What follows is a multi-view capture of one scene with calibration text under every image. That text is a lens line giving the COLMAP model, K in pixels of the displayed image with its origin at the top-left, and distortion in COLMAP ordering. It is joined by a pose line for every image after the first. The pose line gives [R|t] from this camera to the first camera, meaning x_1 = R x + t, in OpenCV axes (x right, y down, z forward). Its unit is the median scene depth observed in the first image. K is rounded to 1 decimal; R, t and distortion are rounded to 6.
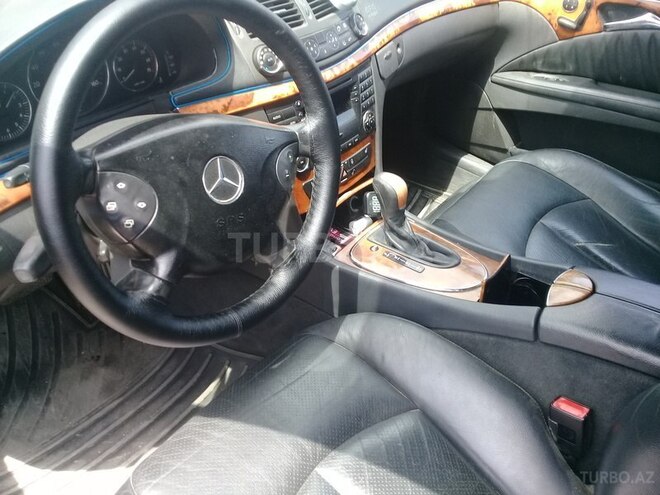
lens RADIAL K [[616.9, 0, 328.0], [0, 616.9, 245.0], [0, 0, 1]] dist [0.010359, 0.000000]
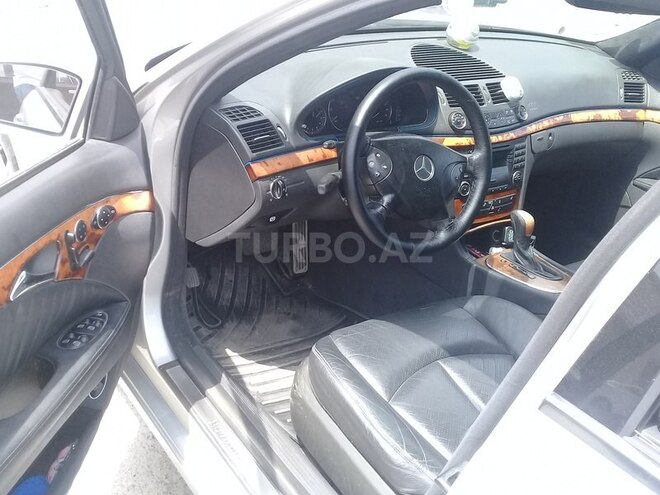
lens RADIAL K [[731.8, 0, 331.8], [0, 731.8, 248.3], [0, 0, 1]] dist [-0.012761, 0.000000]
pose [[0.957297, 0.191468, -0.216618, 0.056380], [-0.227795, 0.960913, -0.157340, 0.338948], [0.178025, 0.199965, 0.963494, -0.714500]]
